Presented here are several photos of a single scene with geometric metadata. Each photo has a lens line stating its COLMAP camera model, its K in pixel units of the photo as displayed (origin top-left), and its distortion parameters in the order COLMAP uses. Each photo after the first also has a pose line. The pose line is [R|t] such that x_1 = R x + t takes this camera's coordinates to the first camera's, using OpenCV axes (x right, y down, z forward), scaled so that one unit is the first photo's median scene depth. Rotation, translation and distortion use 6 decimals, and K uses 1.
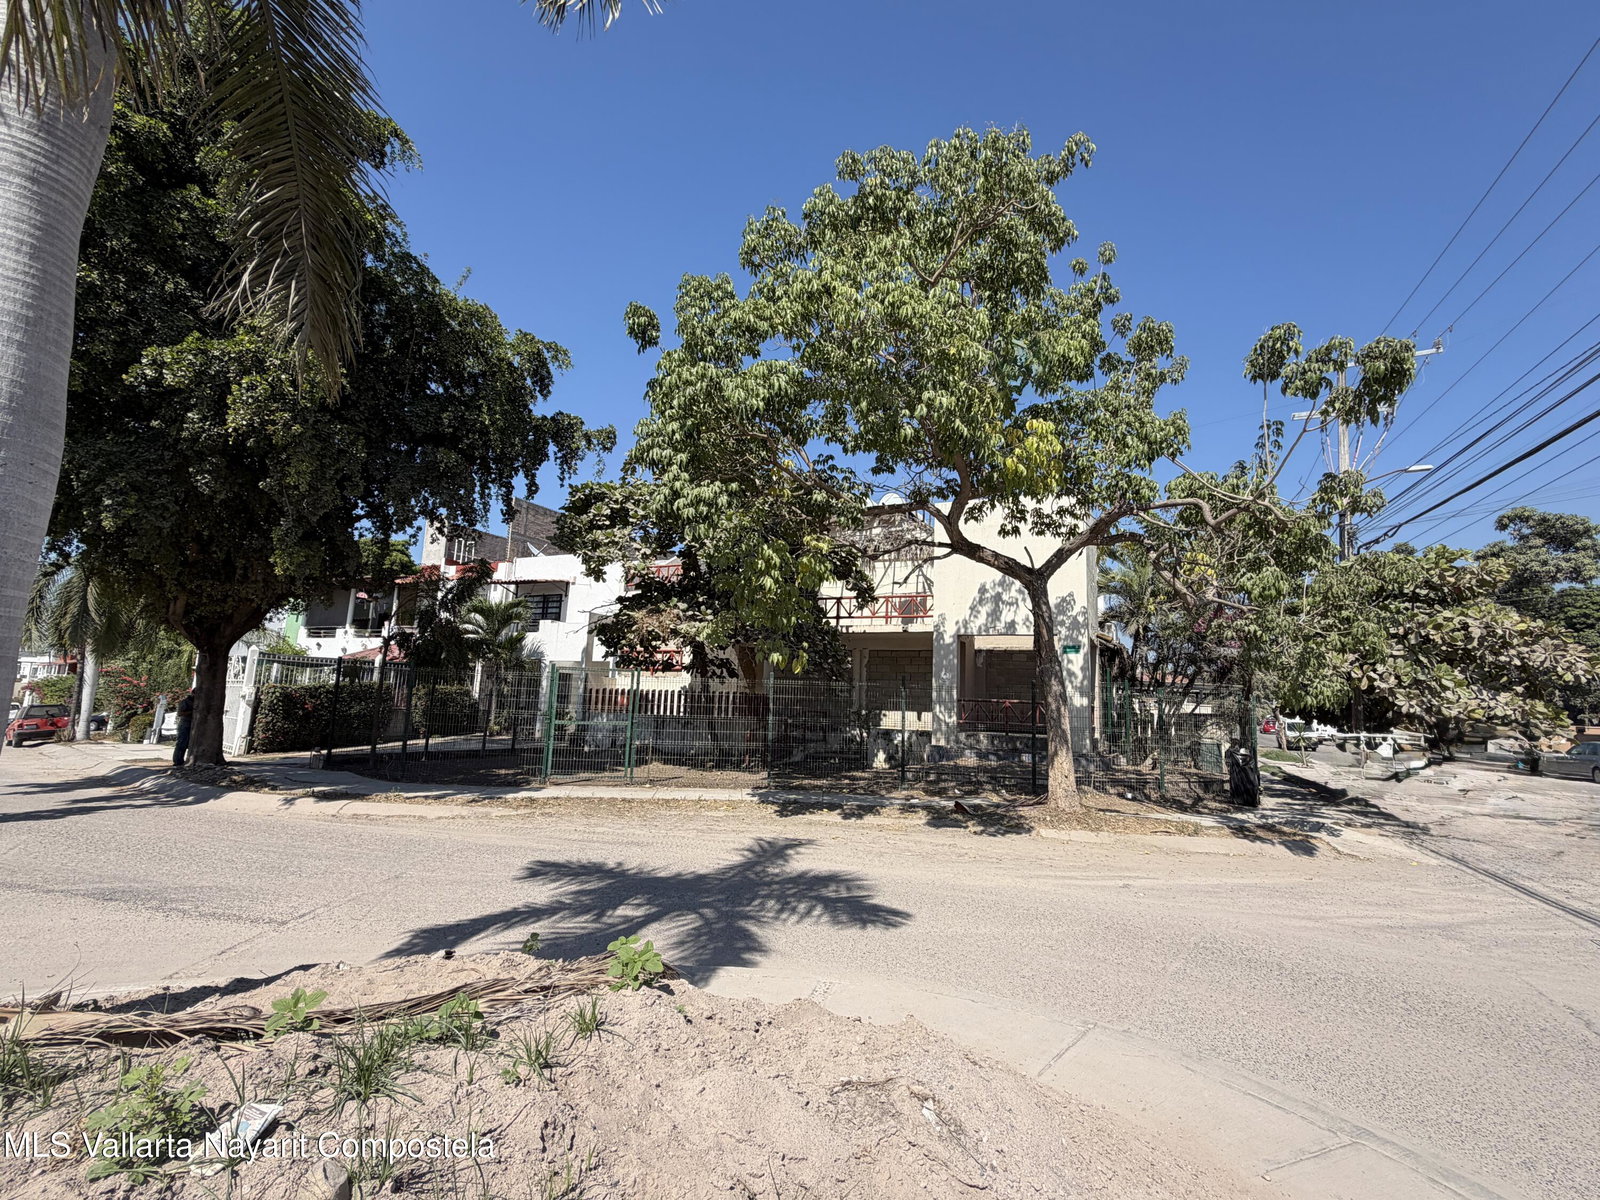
lens RADIAL K [[727.0, 0, 797.7], [0, 727.0, 598.3], [0, 0, 1]] dist [-0.002391, -0.000203]
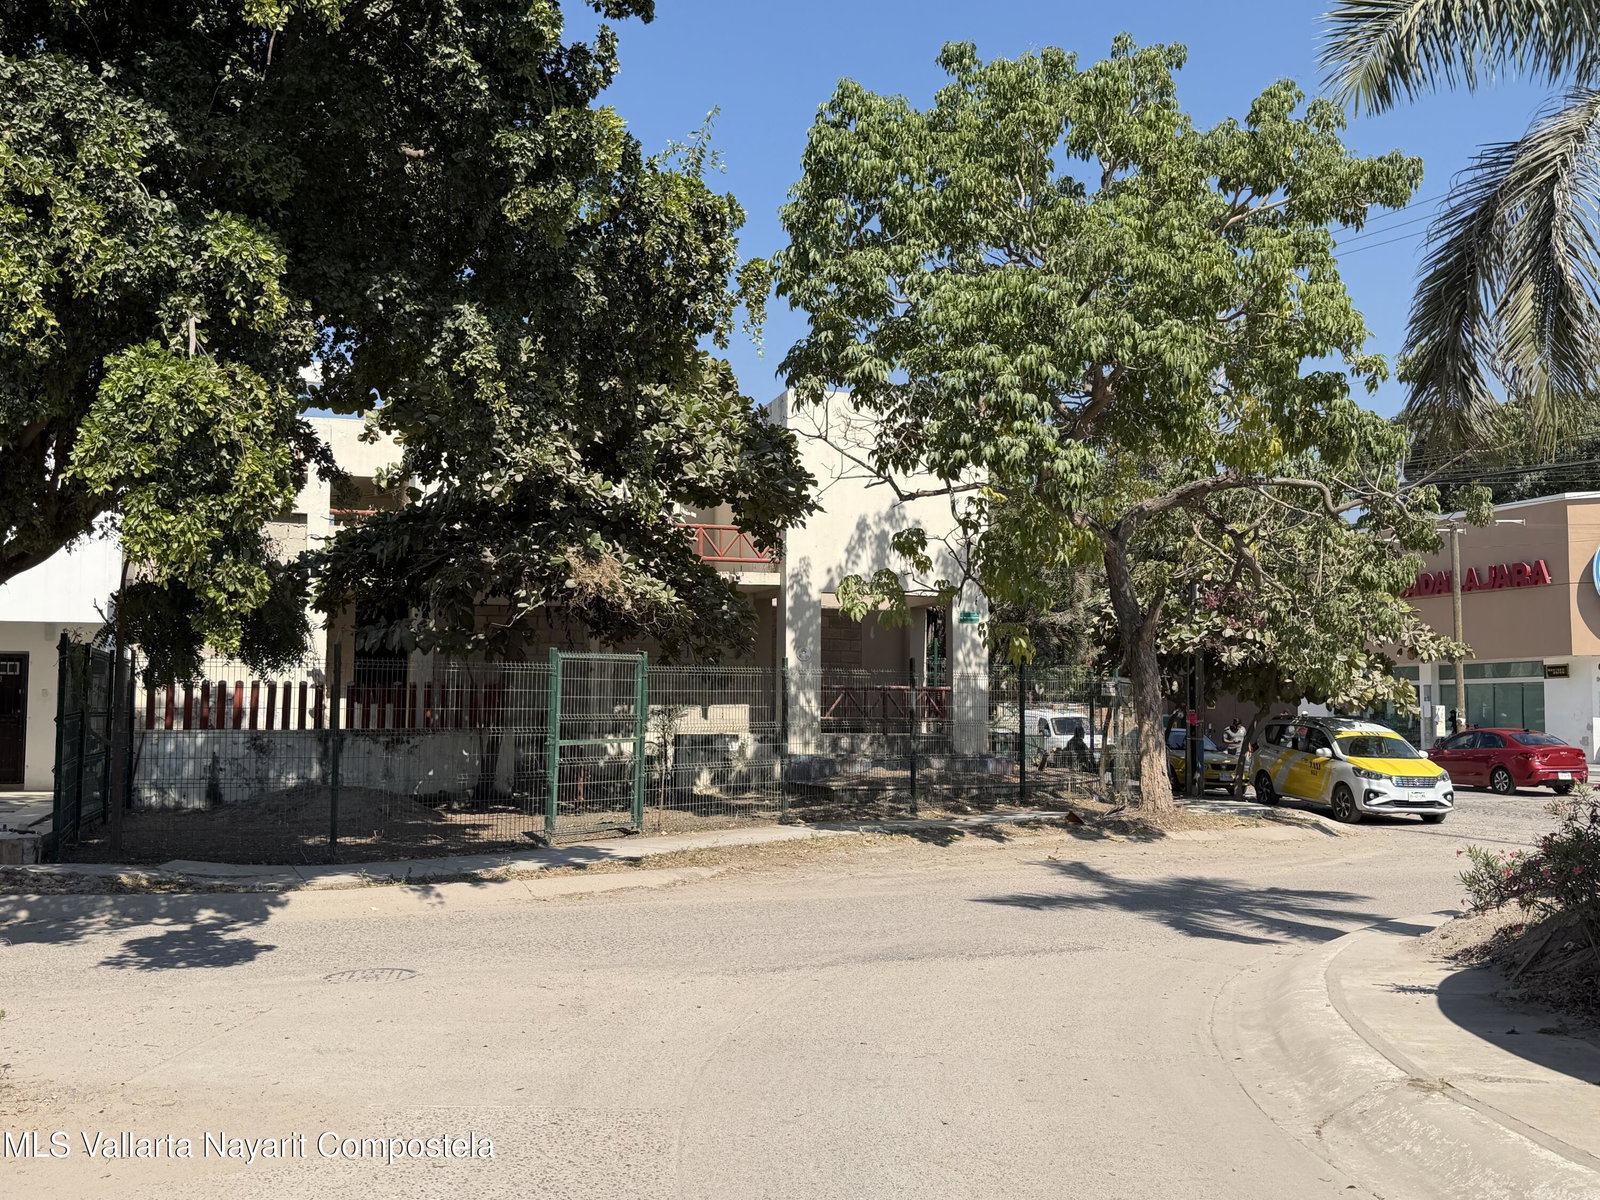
lens RADIAL K [[1651.7, 0, 801.8], [0, 1651.7, 593.8], [0, 0, 1]] dist [0.032472, 0.000000]
pose [[0.735784, 0.013577, 0.677080, -0.855089], [-0.080488, 0.994466, 0.067524, -0.048516], [-0.672416, -0.104180, 0.732805, -0.101263]]
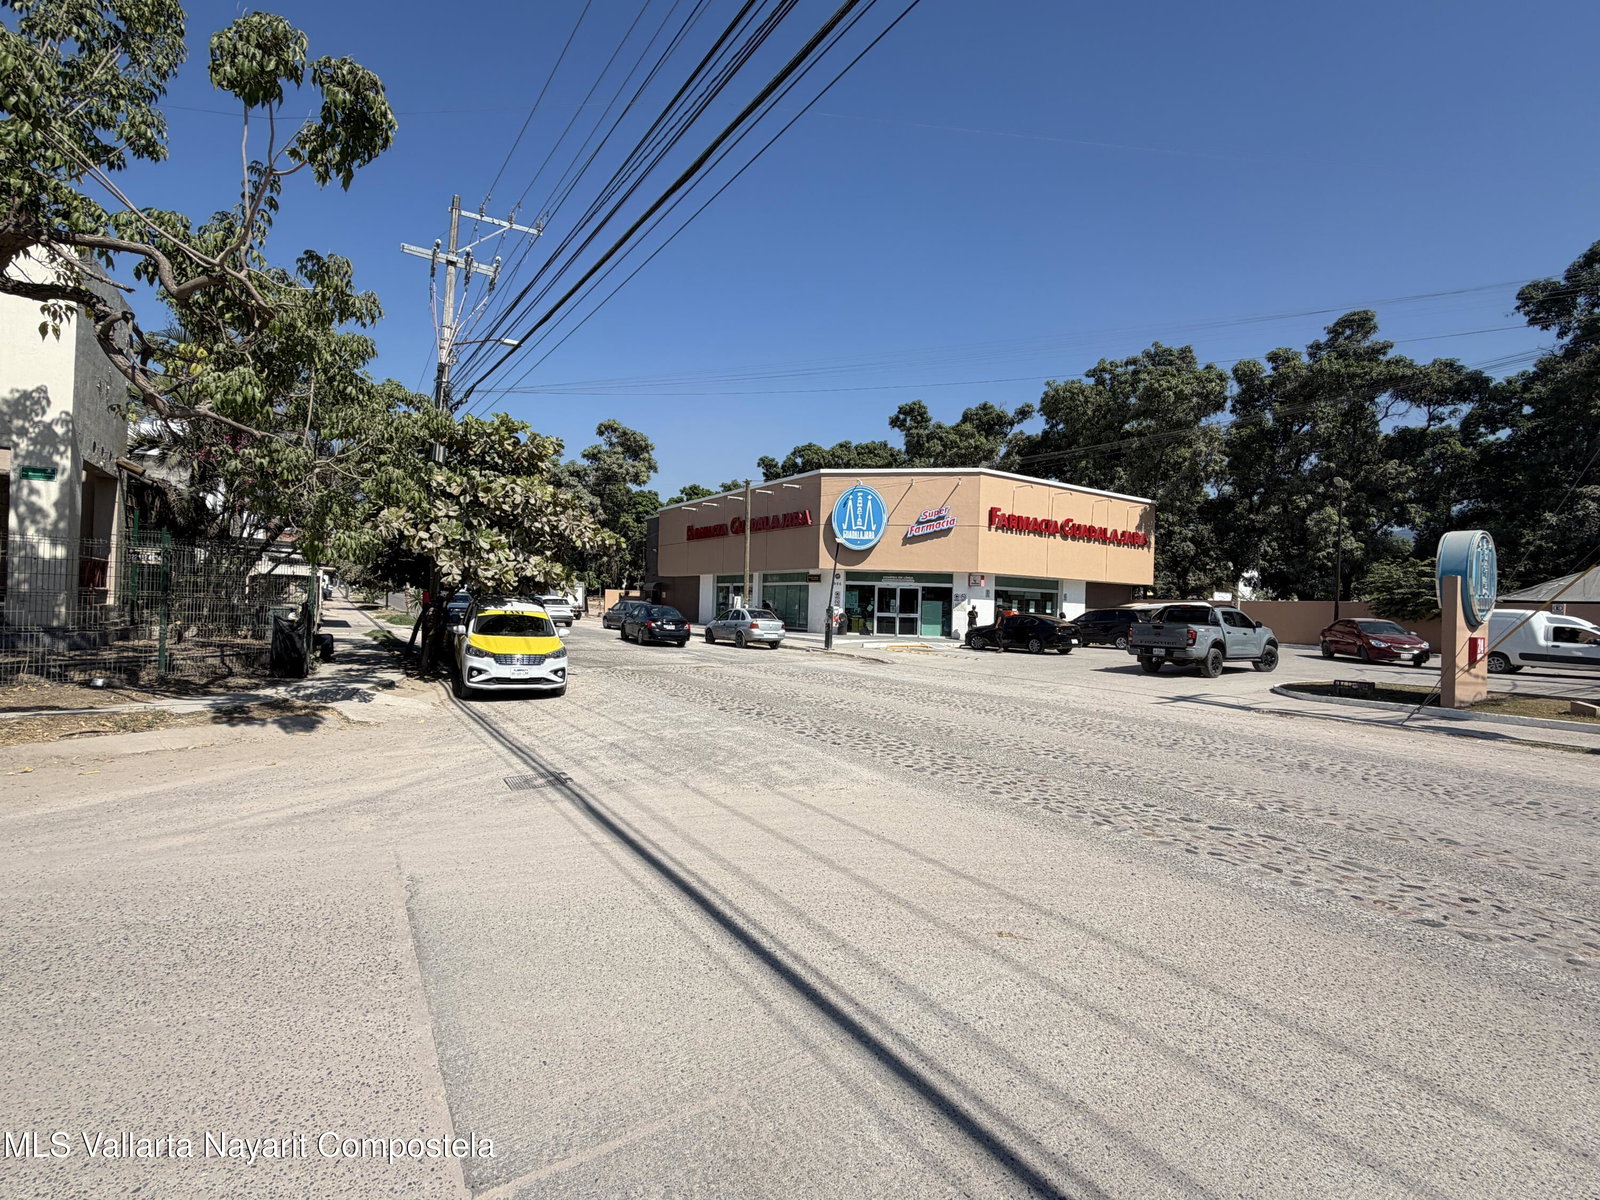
lens RADIAL K [[746.6, 0, 796.8], [0, 746.6, 598.4], [0, 0, 1]] dist [-0.001697, -0.000171]
pose [[0.516443, -0.014999, 0.856190, 0.152543], [-0.139170, 0.985084, 0.101203, 0.017534], [-0.844937, -0.171421, 0.506652, 0.053185]]
